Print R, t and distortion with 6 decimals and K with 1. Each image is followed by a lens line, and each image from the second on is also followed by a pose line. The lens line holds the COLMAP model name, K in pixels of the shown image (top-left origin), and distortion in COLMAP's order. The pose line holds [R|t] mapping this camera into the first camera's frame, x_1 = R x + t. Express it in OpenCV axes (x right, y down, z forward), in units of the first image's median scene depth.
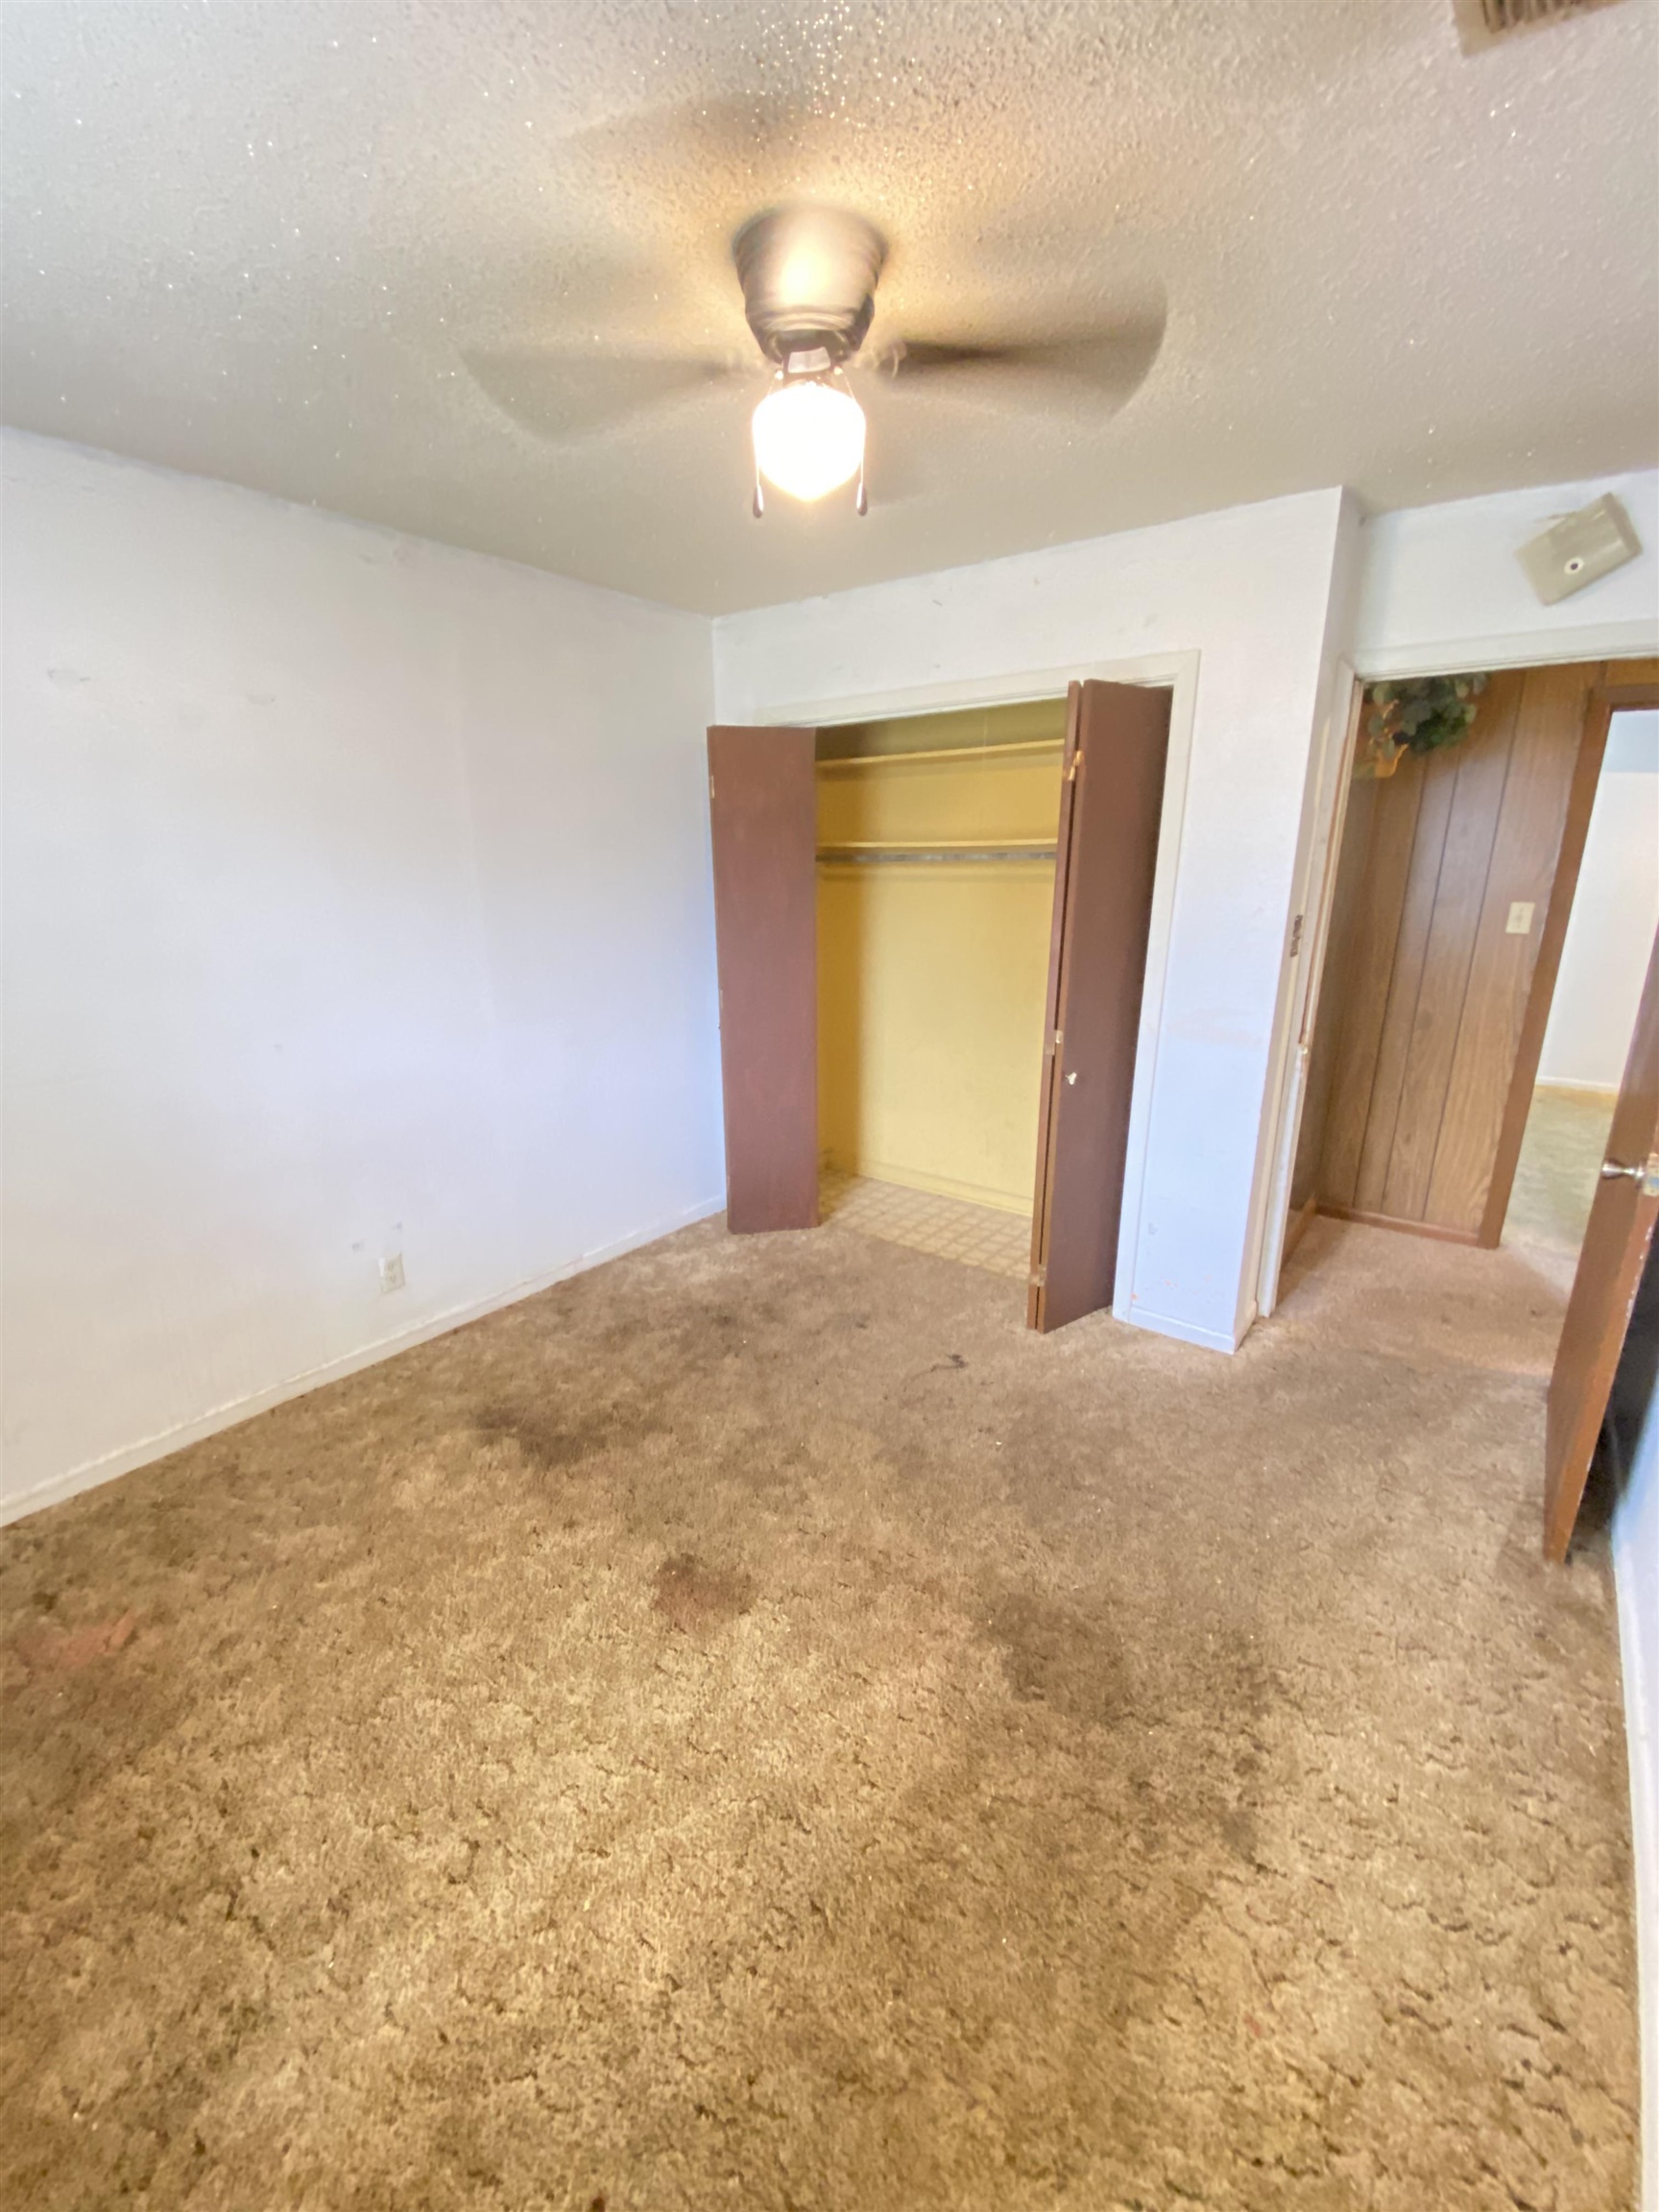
lens RADIAL K [[894.9, 0, 833.2], [0, 894.9, 1108.3], [0, 0, 1]] dist [0.050832, -0.031964]
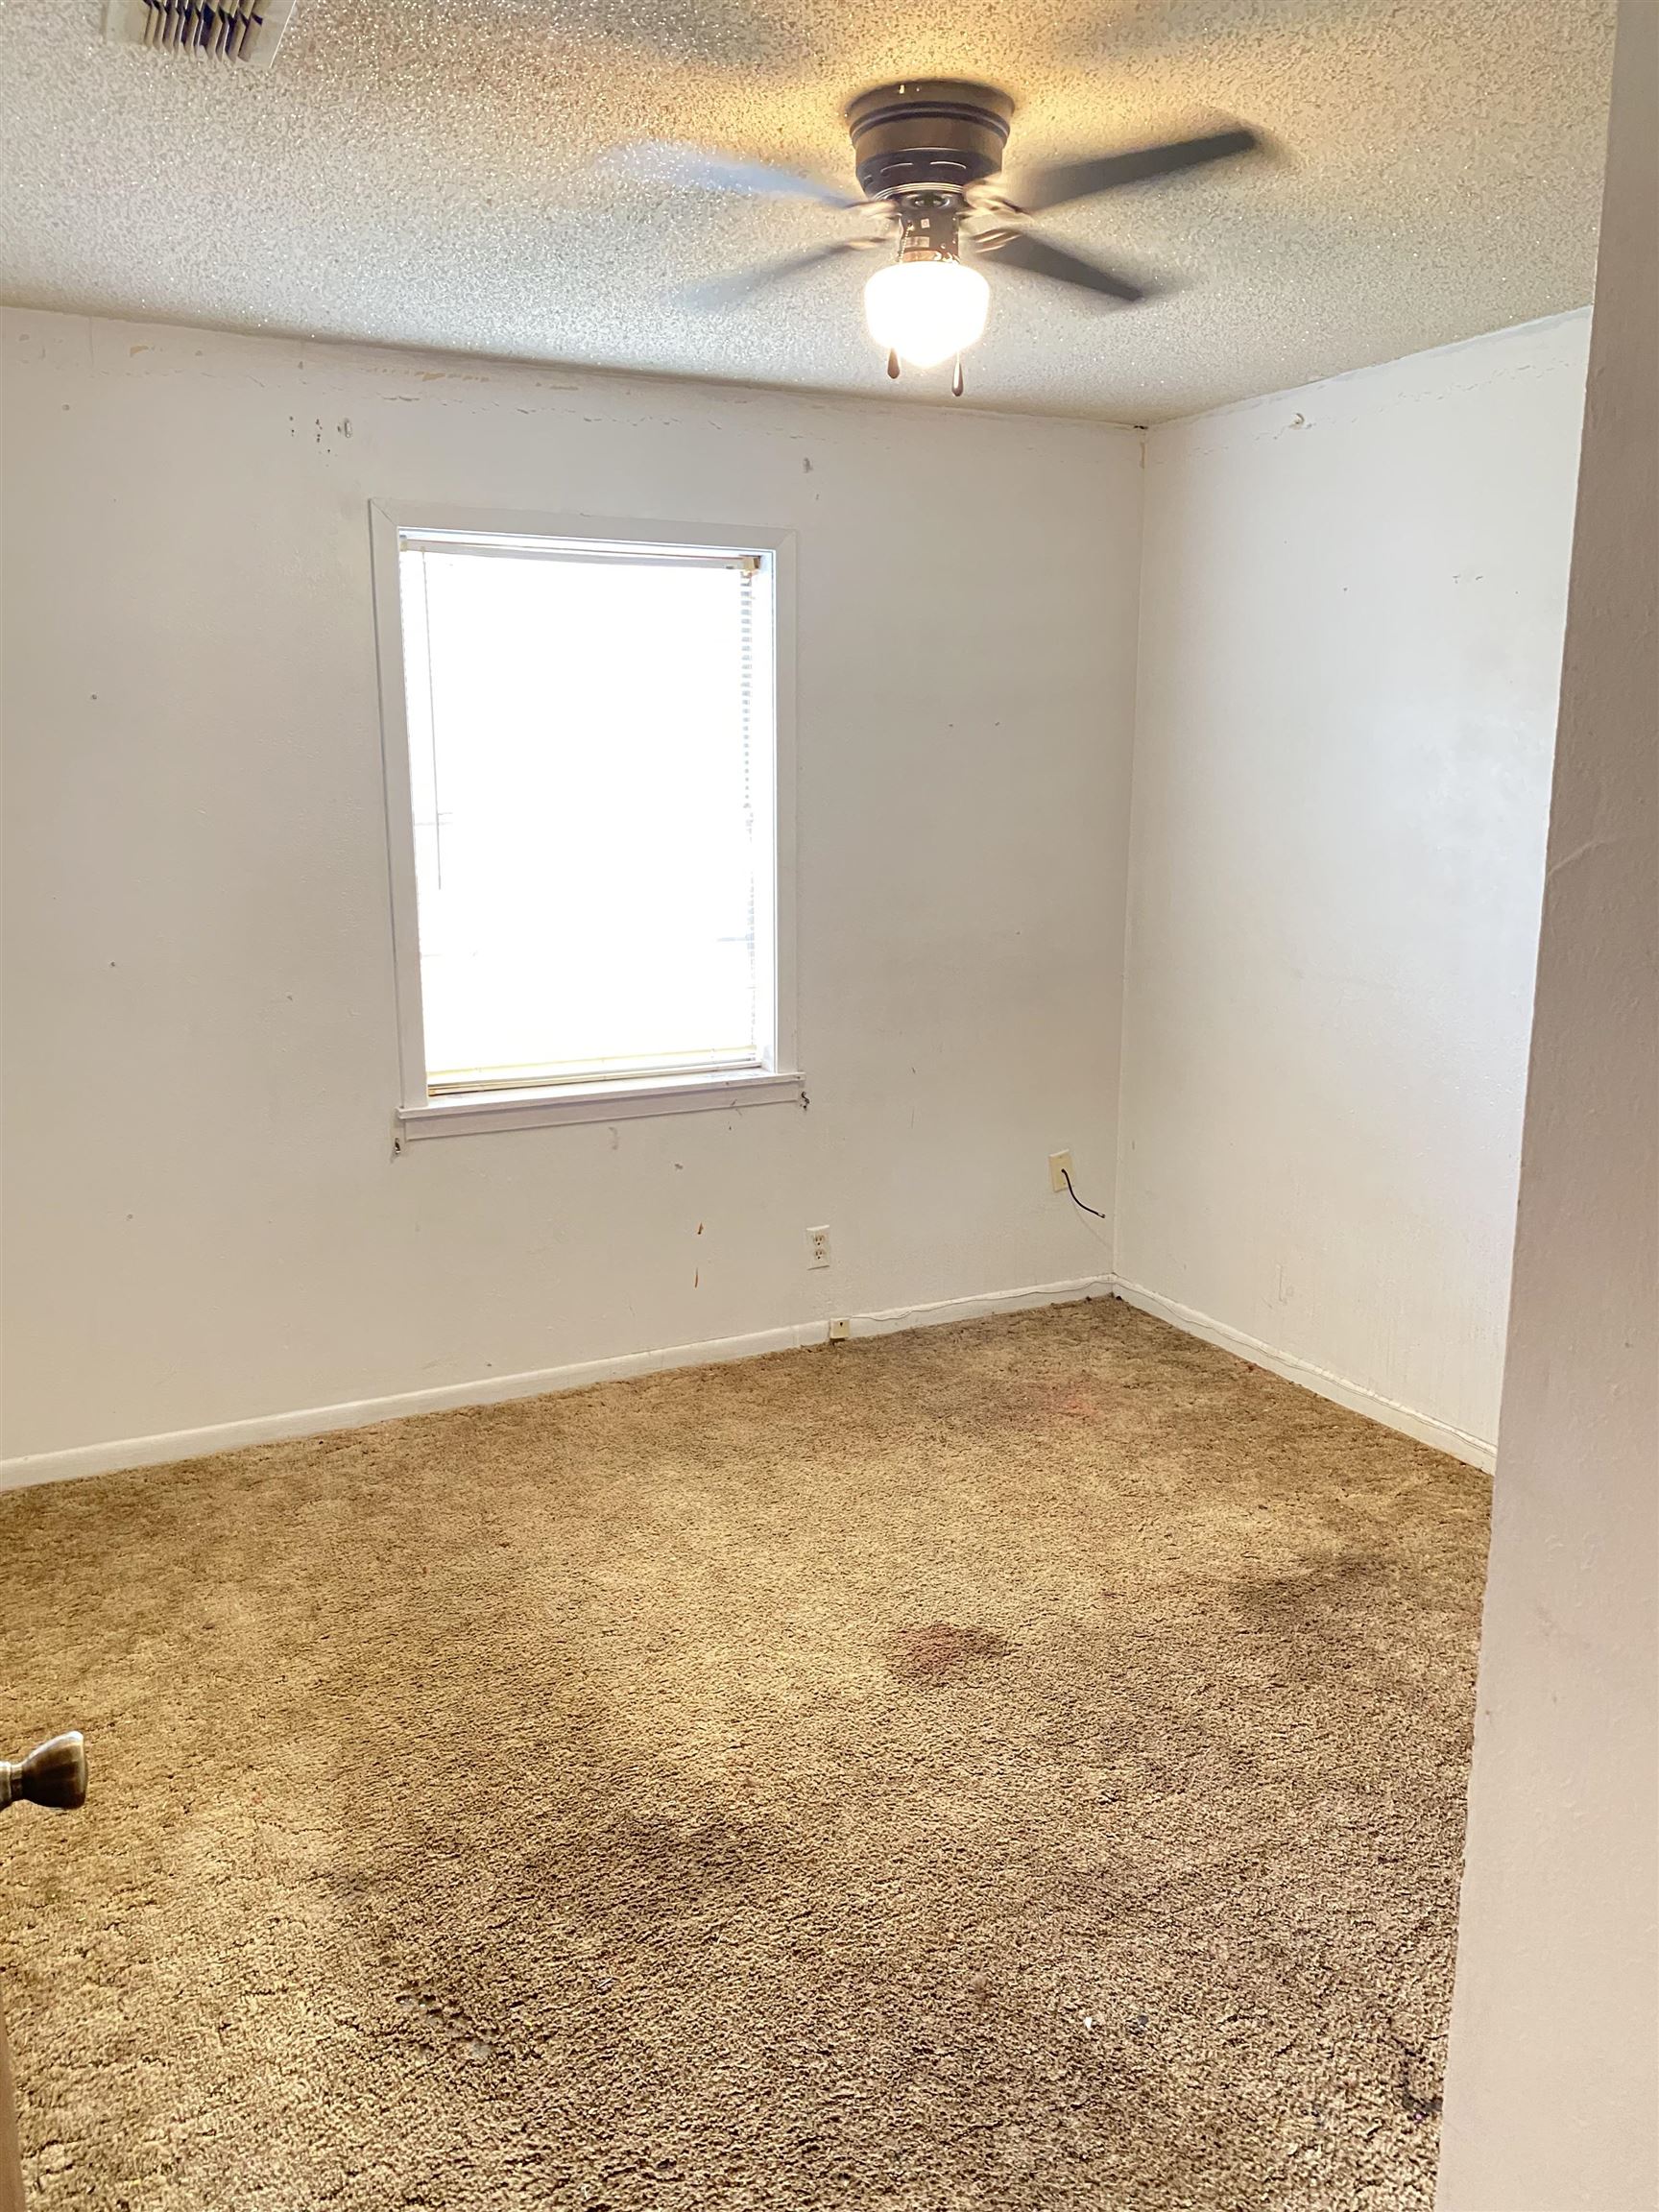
lens RADIAL K [[1688.1, 0, 829.5], [0, 1688.1, 1106.0], [0, 0, 1]] dist [0.068500, -0.100825]
pose [[-0.437585, 0.180899, -0.880792, 1.220230], [-0.249576, 0.916630, 0.312251, -0.389453], [0.863846, 0.356461, -0.355956, 1.356465]]
